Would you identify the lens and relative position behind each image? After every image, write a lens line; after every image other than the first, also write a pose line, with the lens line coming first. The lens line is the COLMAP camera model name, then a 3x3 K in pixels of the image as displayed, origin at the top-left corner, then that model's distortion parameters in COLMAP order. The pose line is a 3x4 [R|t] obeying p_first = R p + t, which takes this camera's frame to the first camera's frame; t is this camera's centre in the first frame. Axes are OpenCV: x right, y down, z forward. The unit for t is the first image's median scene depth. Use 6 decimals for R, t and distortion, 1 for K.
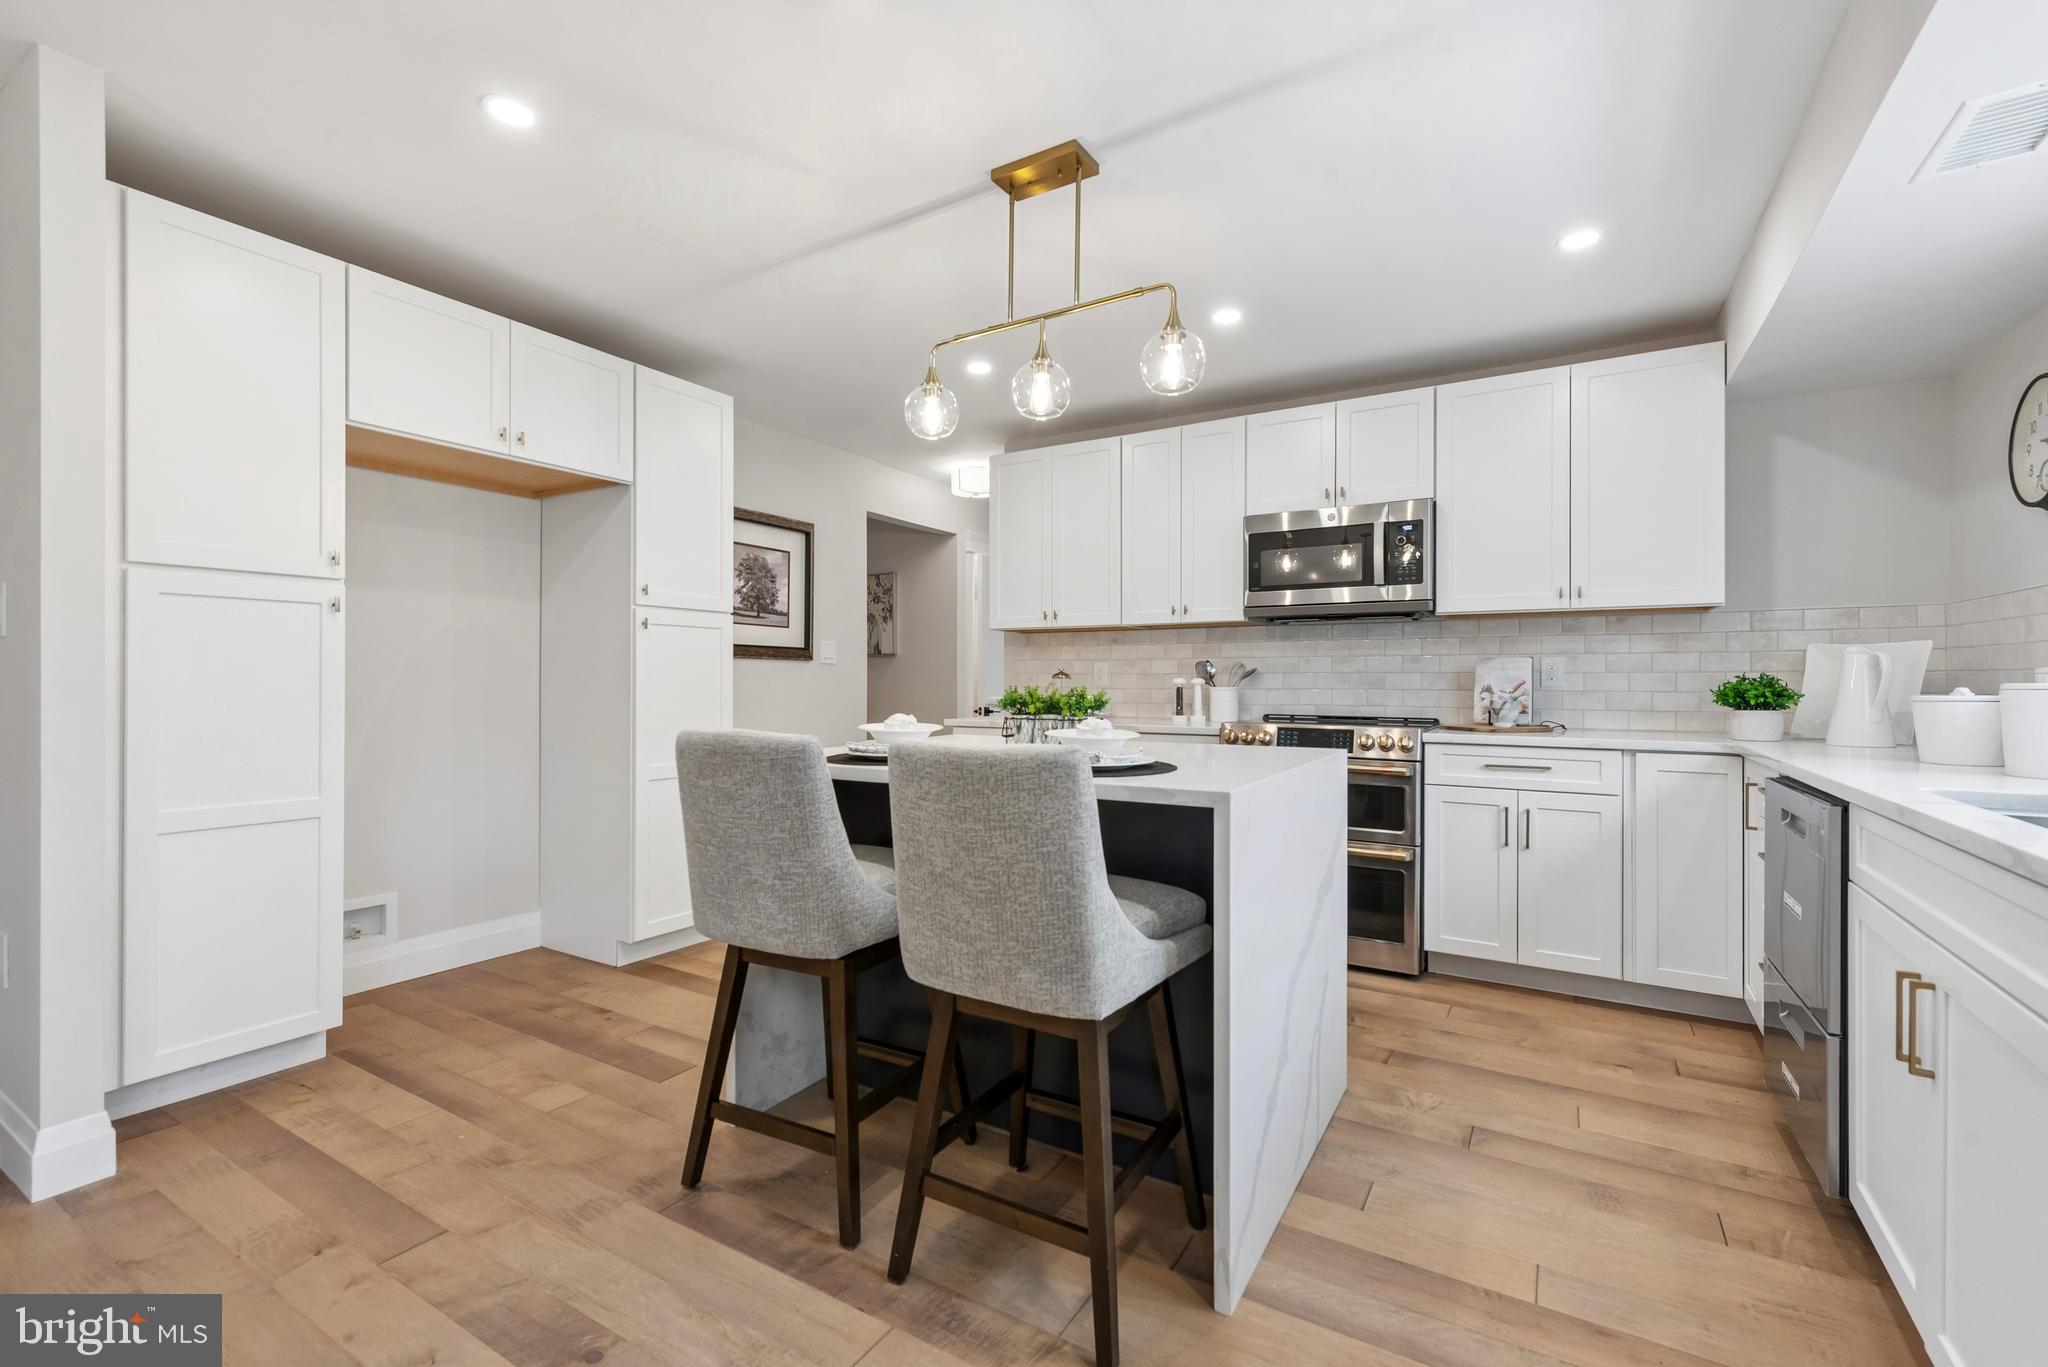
lens RADIAL K [[879.4, 0, 1024.0], [0, 879.4, 683.5], [0, 0, 1]] dist [0.001073, -0.000088]
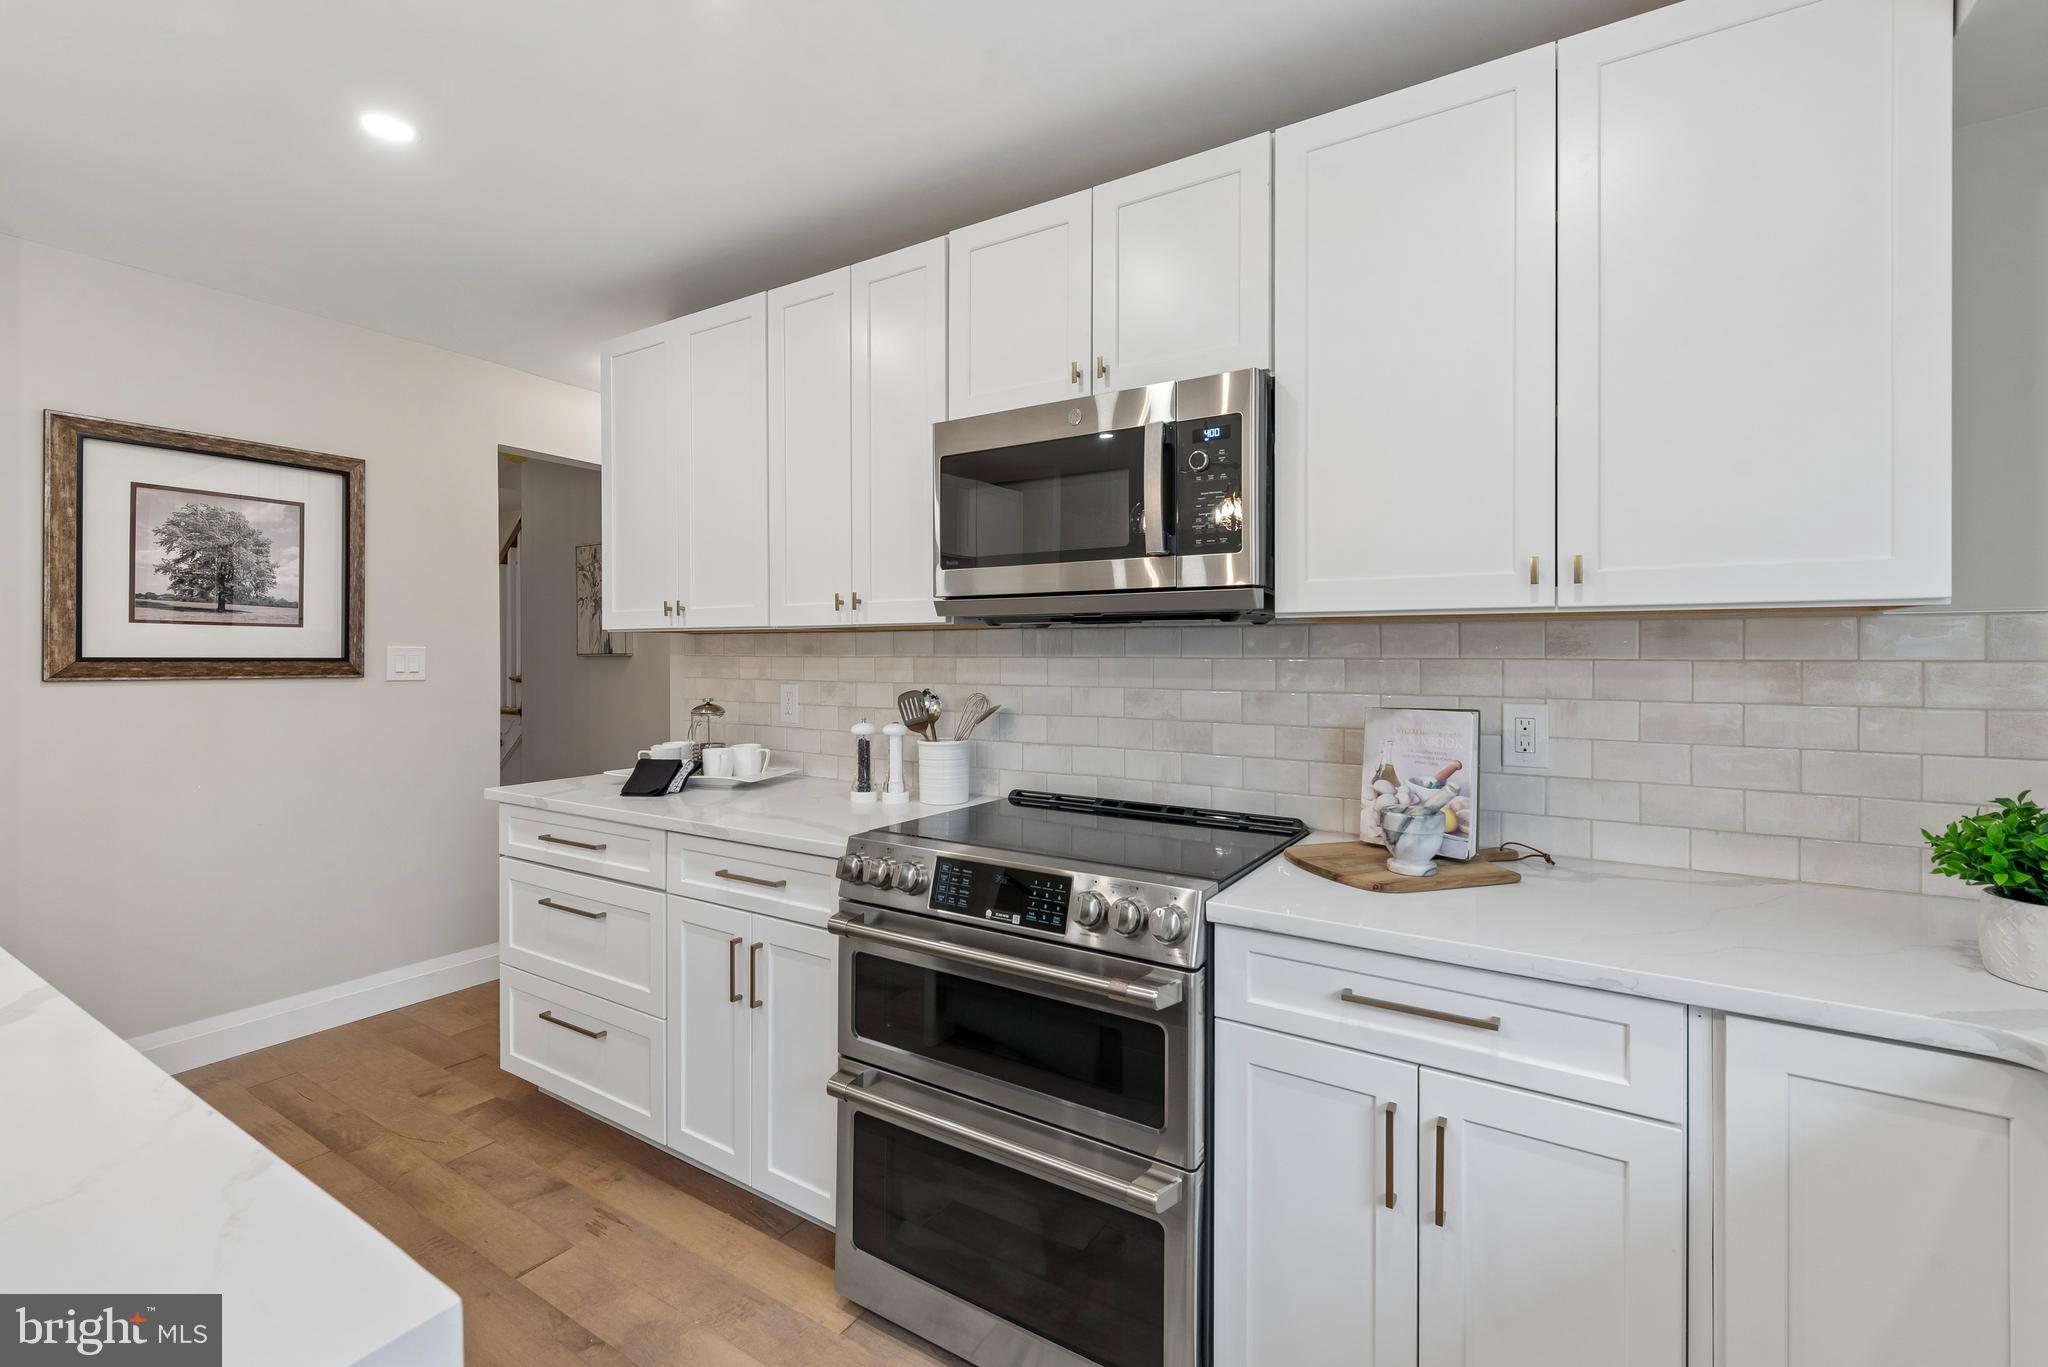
lens RADIAL K [[884.0, 0, 1032.6], [0, 884.0, 655.9], [0, 0, 1]] dist [0.003536, 0.000226]
pose [[0.999912, -0.000916, -0.013250, 0.335231], [0.000915, 1.000000, -0.000065, -0.056096], [0.013250, 0.000053, 0.999912, 0.509687]]
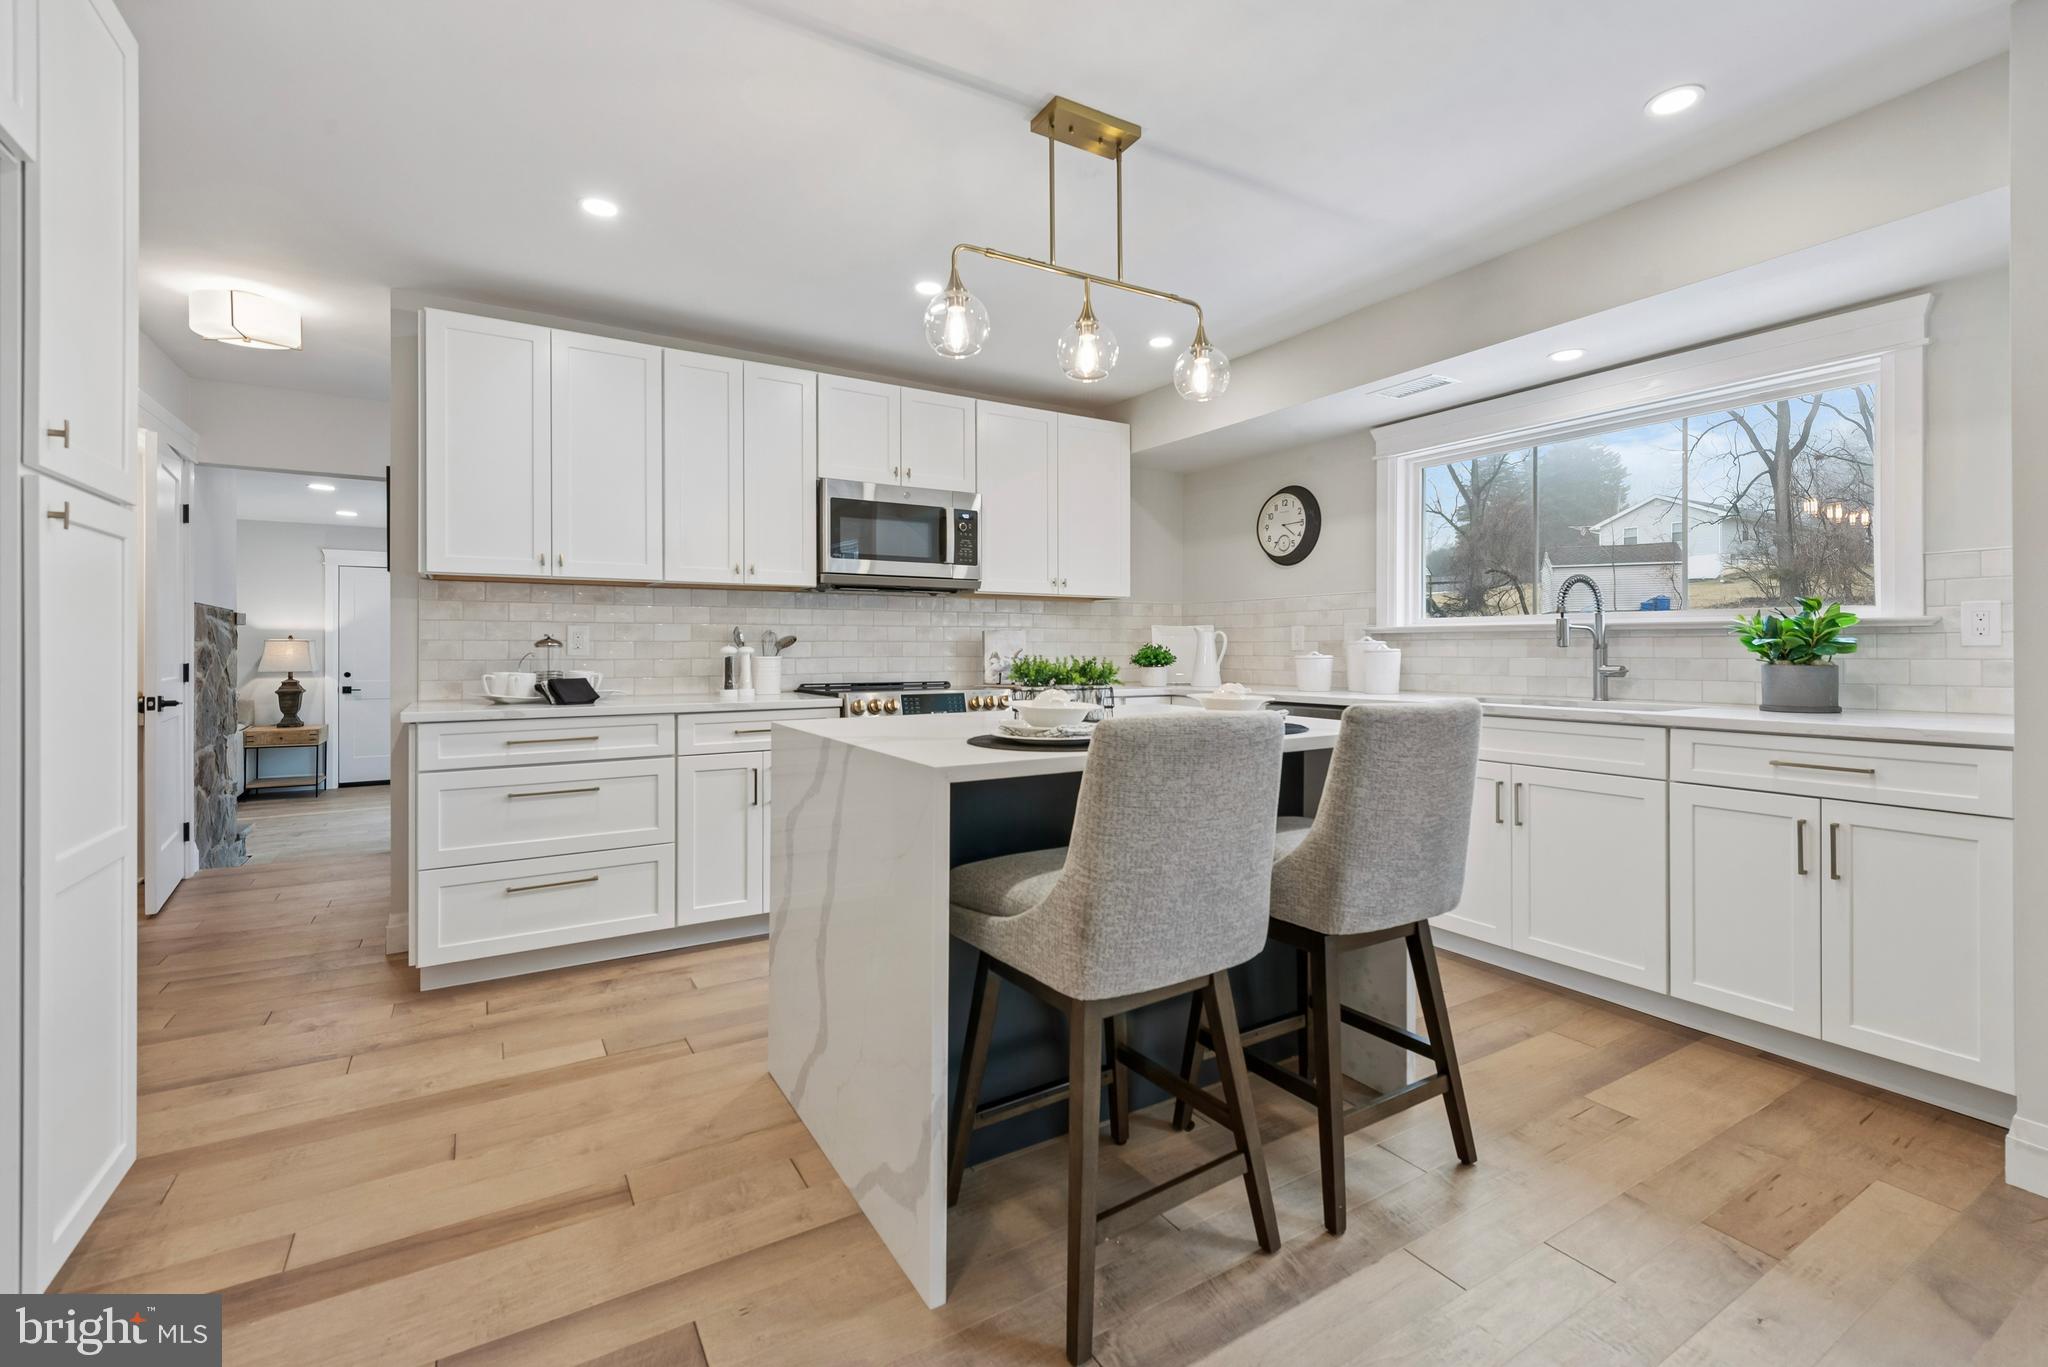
lens RADIAL K [[909.9, 0, 1047.4], [0, 909.9, 659.8], [0, 0, 1]] dist [0.001754, -0.000029]
pose [[0.440228, -0.013287, 0.897788, -0.566830], [0.005206, 0.999911, 0.012245, -0.003008], [-0.897871, -0.000717, 0.440258, 0.369171]]
